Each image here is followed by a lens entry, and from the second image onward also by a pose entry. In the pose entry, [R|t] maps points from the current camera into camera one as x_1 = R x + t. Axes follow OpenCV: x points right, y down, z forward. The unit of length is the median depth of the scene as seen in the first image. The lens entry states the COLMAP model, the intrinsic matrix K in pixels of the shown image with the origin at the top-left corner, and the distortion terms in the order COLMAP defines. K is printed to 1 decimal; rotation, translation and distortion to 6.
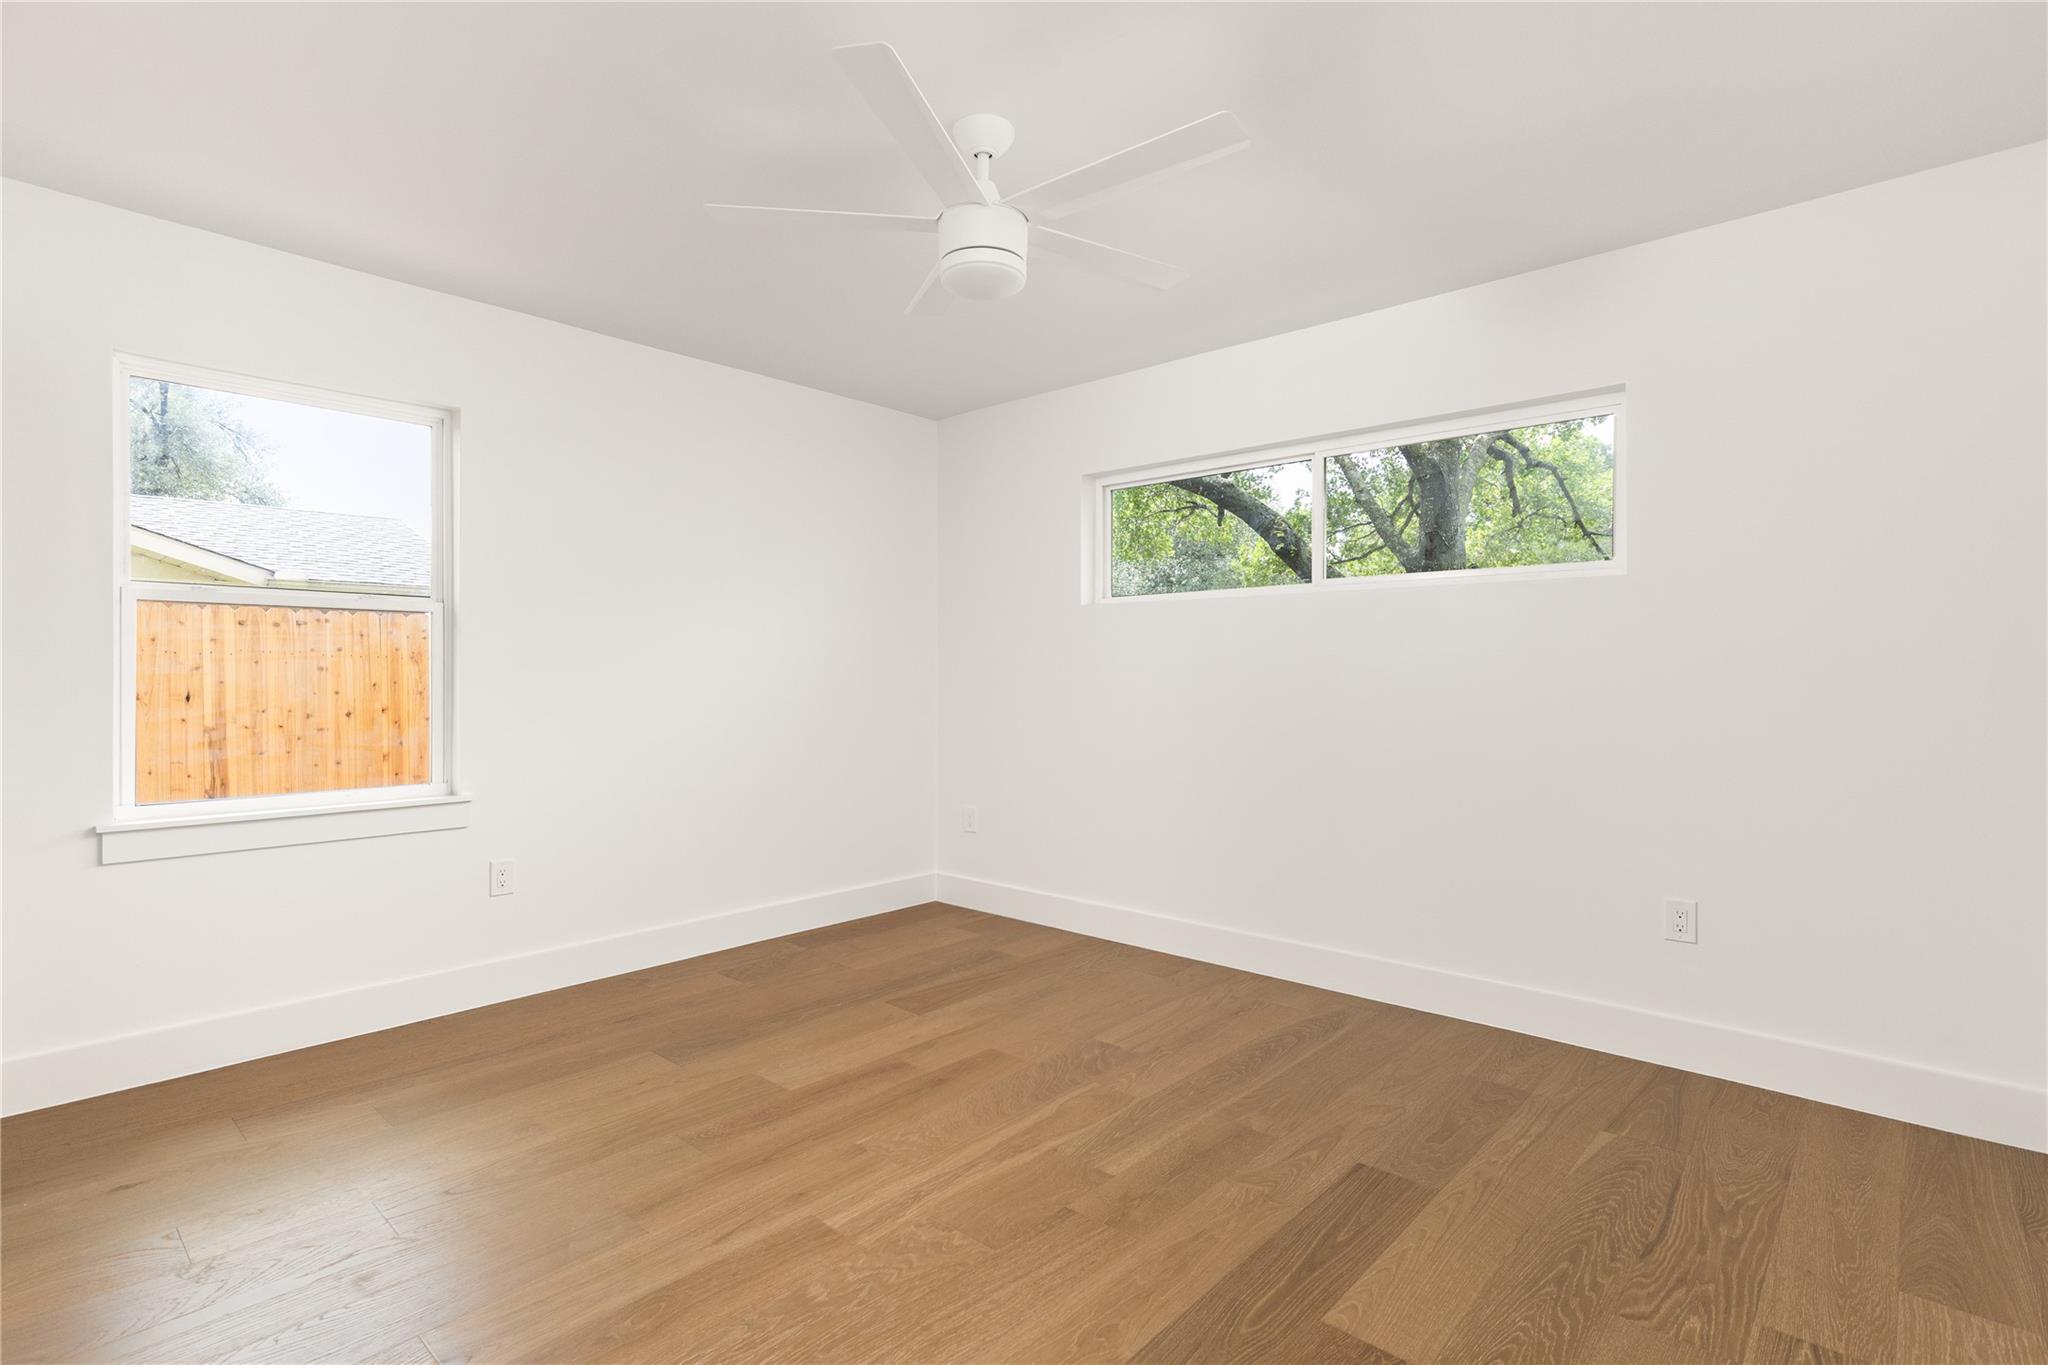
lens RADIAL K [[973.2, 0, 1024.1], [0, 973.2, 684.8], [0, 0, 1]] dist [-0.001069, -0.001986]
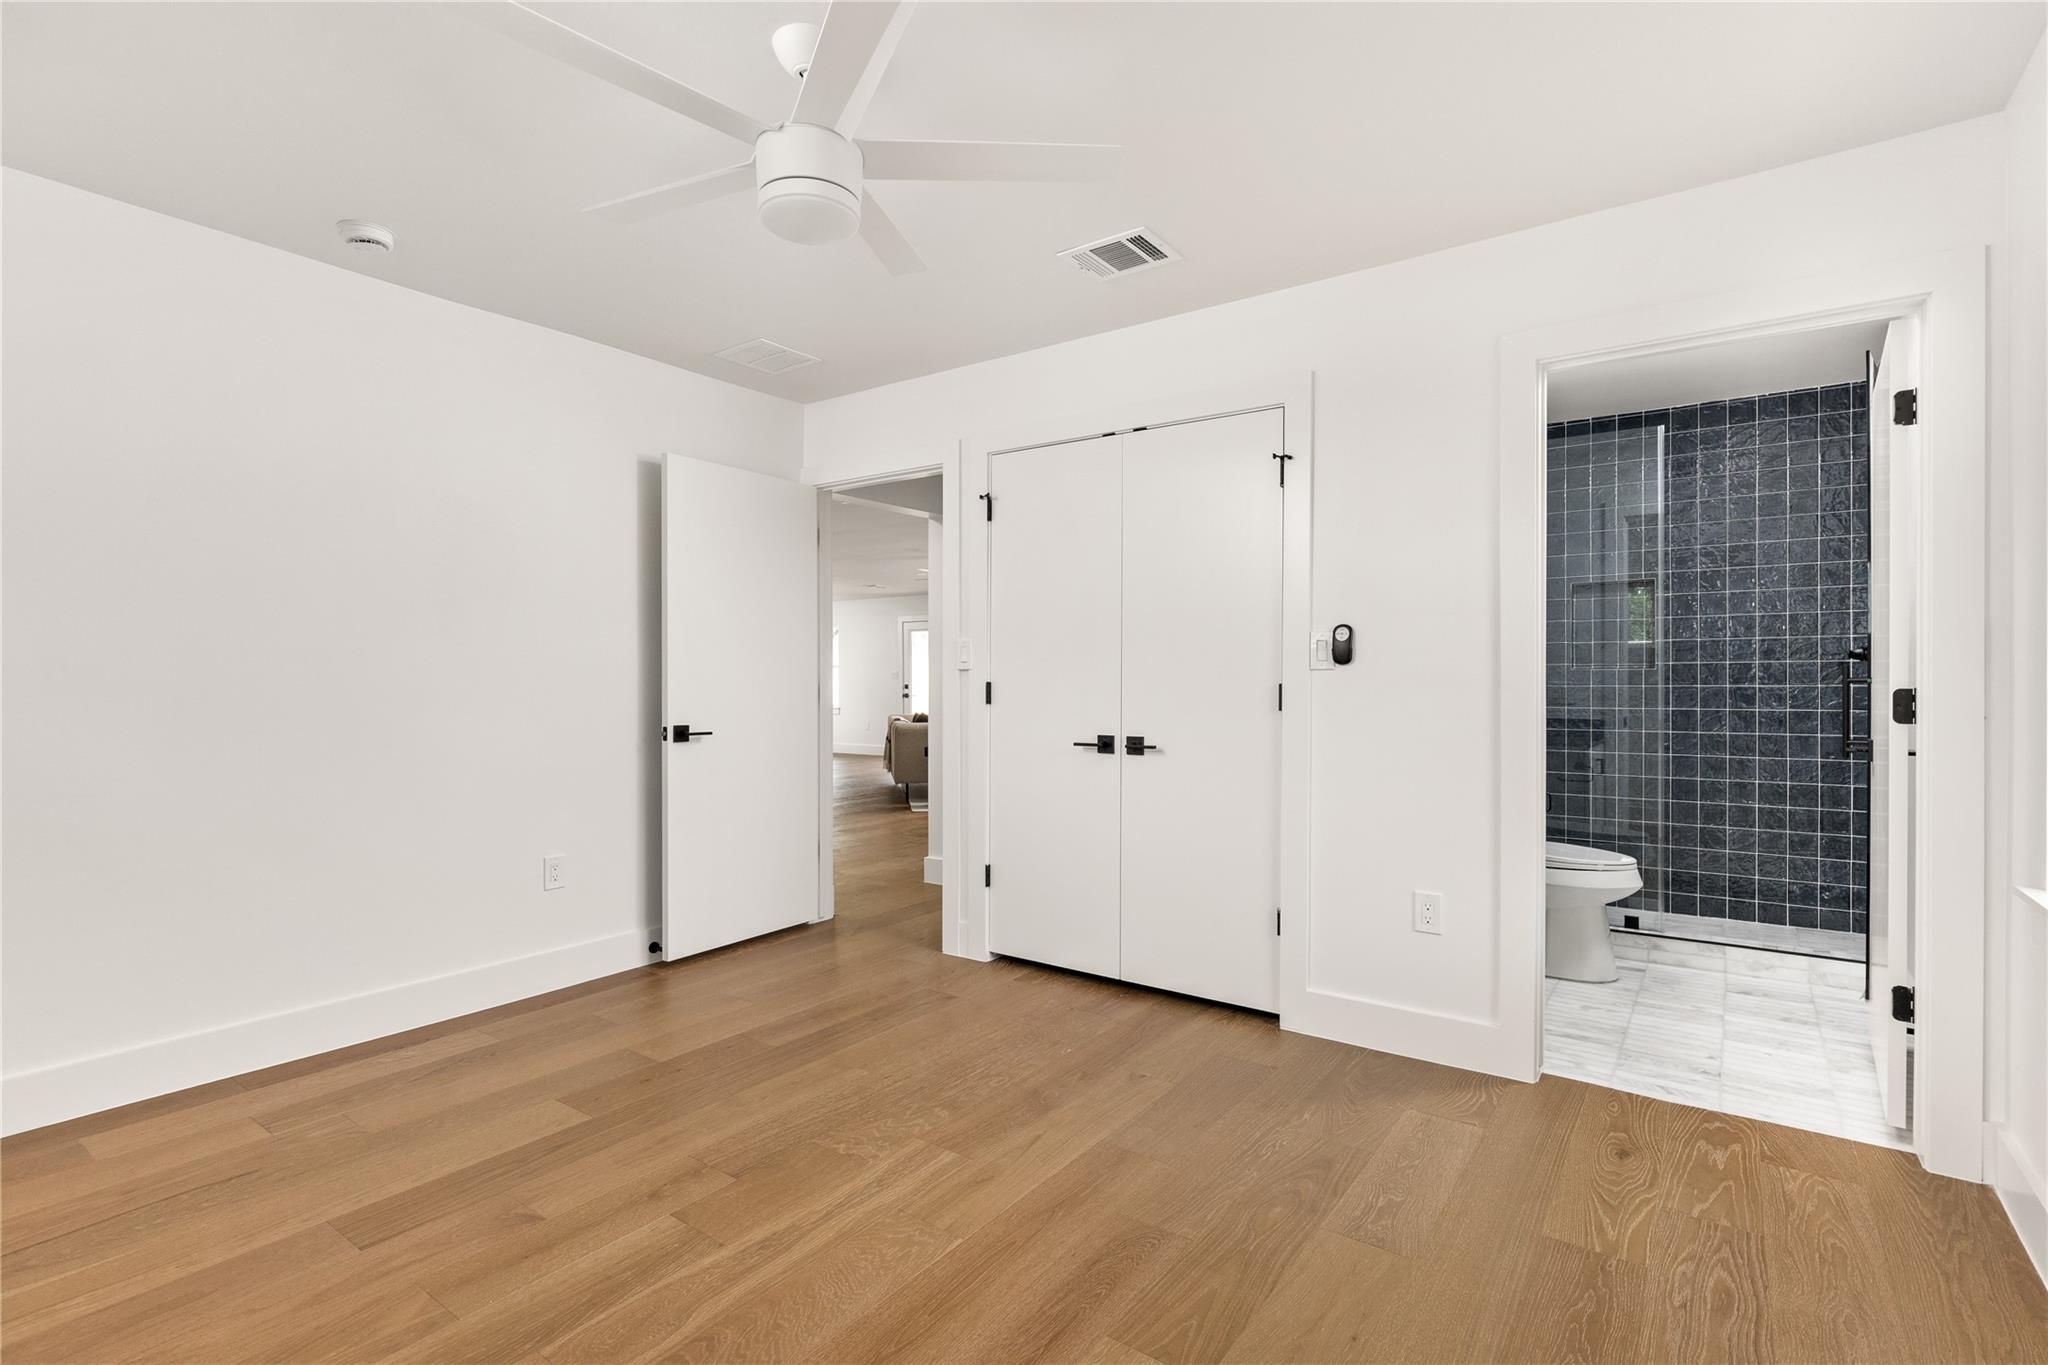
lens RADIAL K [[973.2, 0, 1028.5], [0, 973.2, 679.7], [0, 0, 1]] dist [-0.001069, -0.001986]
pose [[-0.994259, -0.006986, -0.106770, -0.151265], [-0.008037, 0.999923, 0.009418, -0.023019], [0.106696, 0.010222, -0.994239, 2.021648]]
